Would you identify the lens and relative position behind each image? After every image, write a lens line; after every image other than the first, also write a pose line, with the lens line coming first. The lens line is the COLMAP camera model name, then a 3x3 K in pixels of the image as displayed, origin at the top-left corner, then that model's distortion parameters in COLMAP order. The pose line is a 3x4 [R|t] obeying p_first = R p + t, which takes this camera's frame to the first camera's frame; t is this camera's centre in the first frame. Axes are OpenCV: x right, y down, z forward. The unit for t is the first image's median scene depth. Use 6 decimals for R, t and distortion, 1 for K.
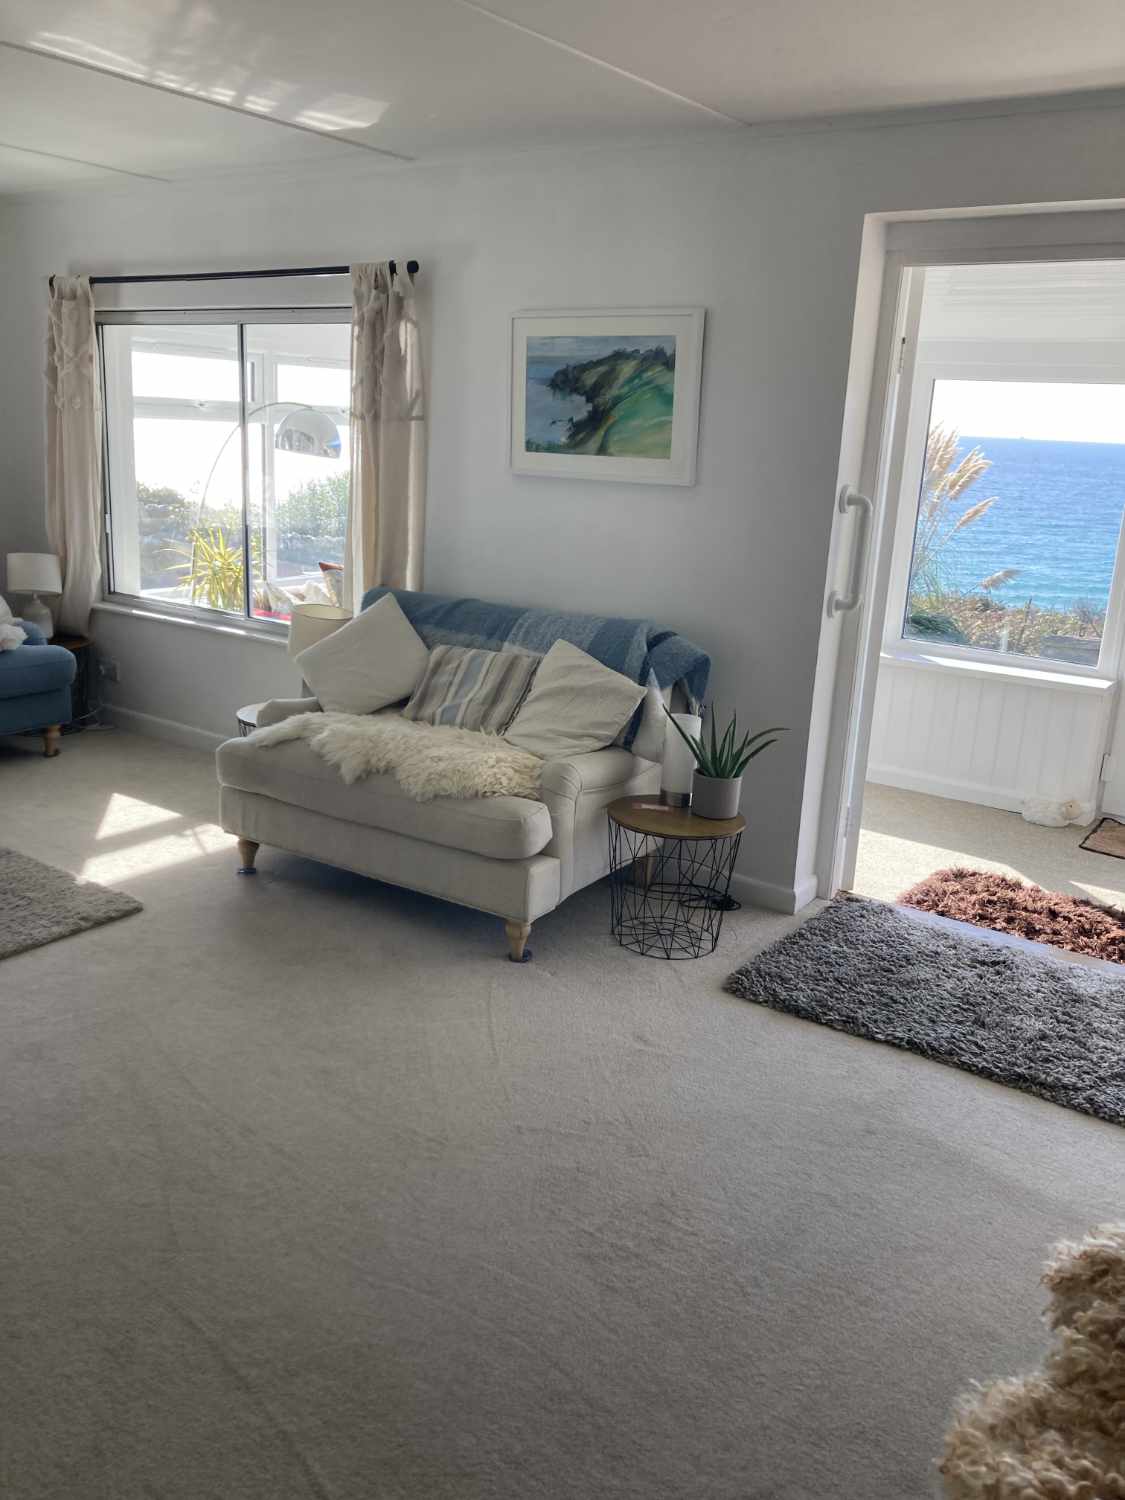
lens RADIAL K [[1243.4, 0, 562.6], [0, 1243.4, 748.1], [0, 0, 1]] dist [0.028560, -0.005751]
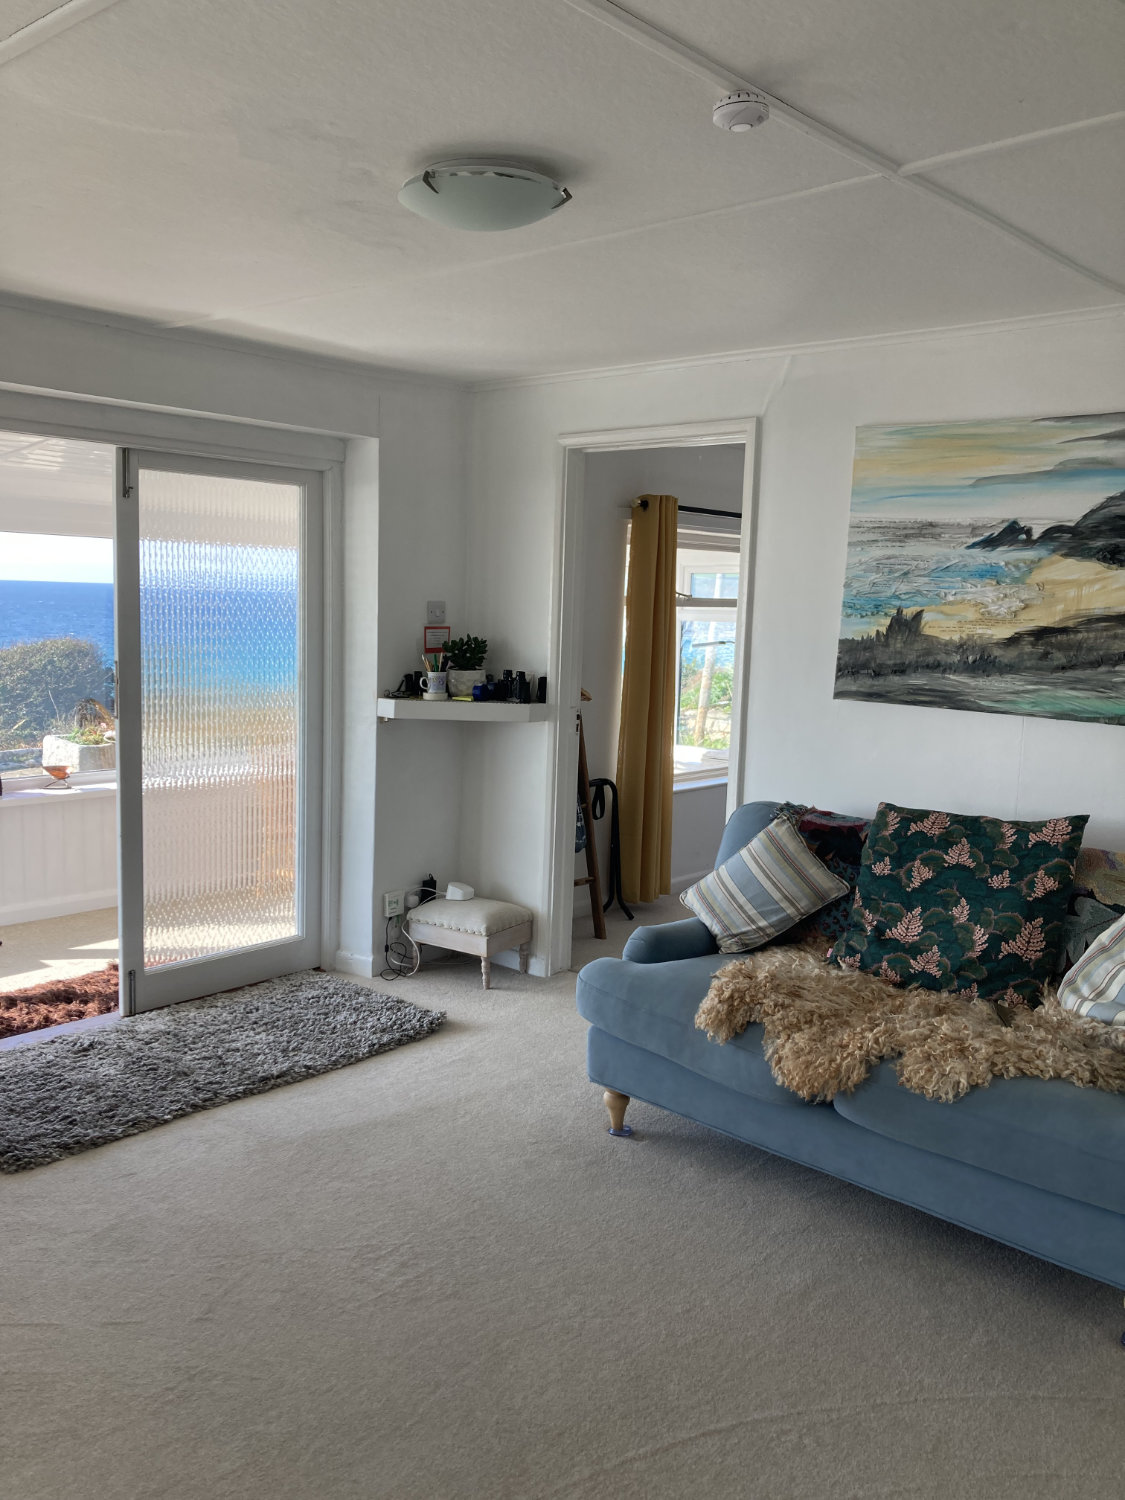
lens RADIAL K [[1243.4, 0, 566.7], [0, 1243.4, 741.9], [0, 0, 1]] dist [0.028560, -0.005751]
pose [[0.106345, -0.157434, 0.981787, -0.660240], [0.226368, 0.965291, 0.130269, -0.138207], [-0.968219, 0.208391, 0.138292, 0.378042]]
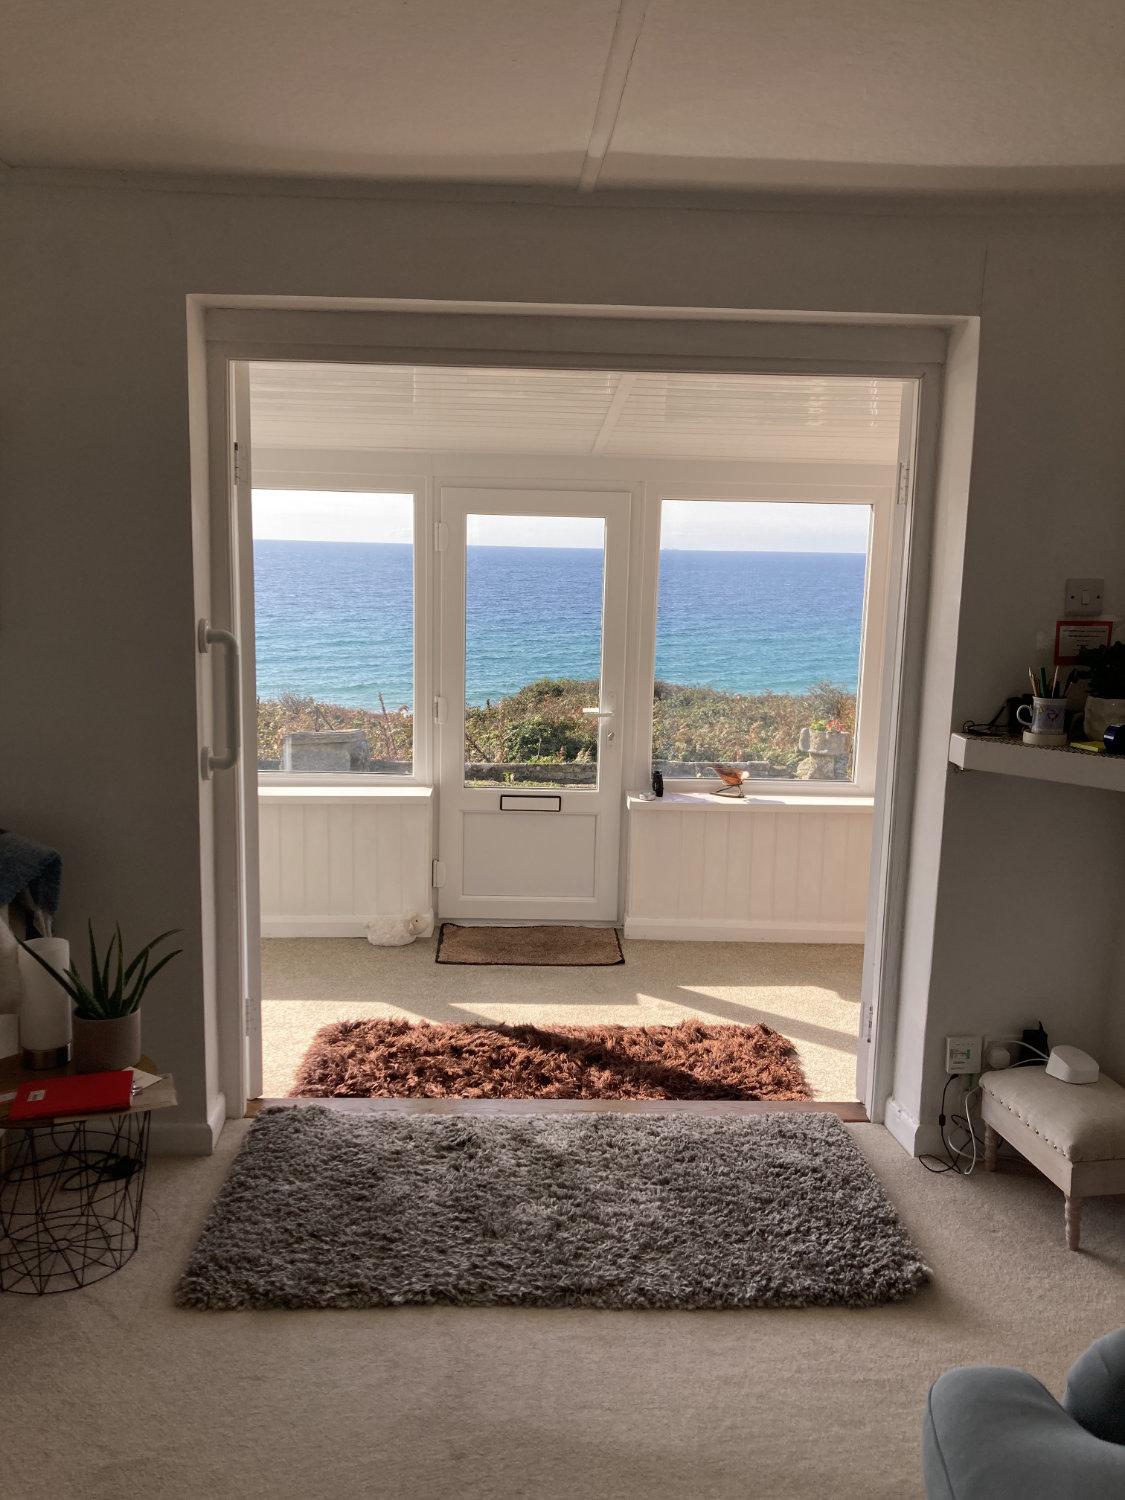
lens RADIAL K [[1243.4, 0, 561.2], [0, 1243.4, 753.1], [0, 0, 1]] dist [0.028560, -0.005751]
pose [[0.796765, -0.129585, 0.590231, -0.080186], [0.168607, 0.985620, -0.011213, -0.077461], [-0.580290, 0.108451, 0.807156, 0.220539]]
